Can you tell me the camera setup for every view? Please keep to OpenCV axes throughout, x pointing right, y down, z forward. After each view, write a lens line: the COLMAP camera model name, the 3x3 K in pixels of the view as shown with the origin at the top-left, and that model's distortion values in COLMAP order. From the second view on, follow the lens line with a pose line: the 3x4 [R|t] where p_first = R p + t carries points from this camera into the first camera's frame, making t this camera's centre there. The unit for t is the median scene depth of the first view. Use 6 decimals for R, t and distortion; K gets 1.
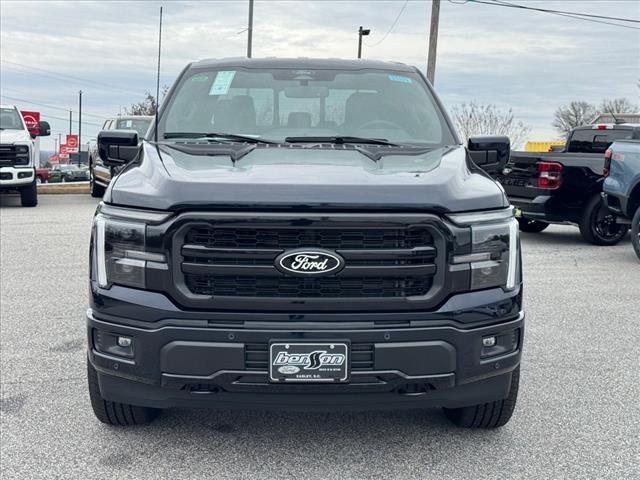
lens RADIAL K [[897.1, 0, 320.0], [0, 897.1, 240.0], [0, 0, 1]] dist [0.141525, -0.016704]
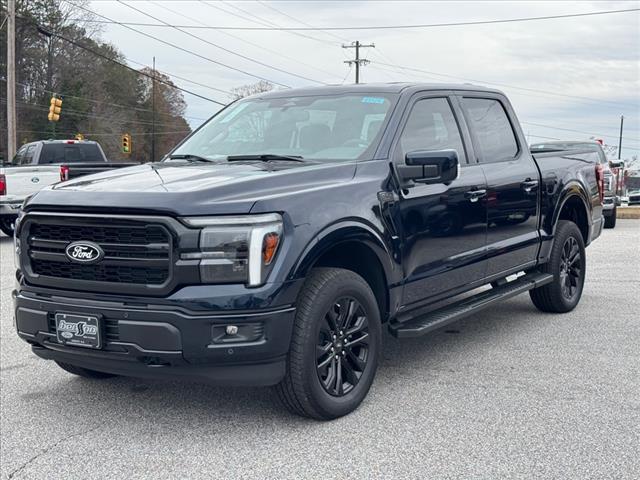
lens RADIAL K [[897.1, 0, 320.0], [0, 897.1, 240.0], [0, 0, 1]] dist [0.141525, -0.016704]
pose [[0.816079, 0.030146, -0.577153, 0.996990], [-0.047084, 0.998787, -0.014407, 0.009836], [0.576019, 0.038931, 0.816509, 0.137658]]
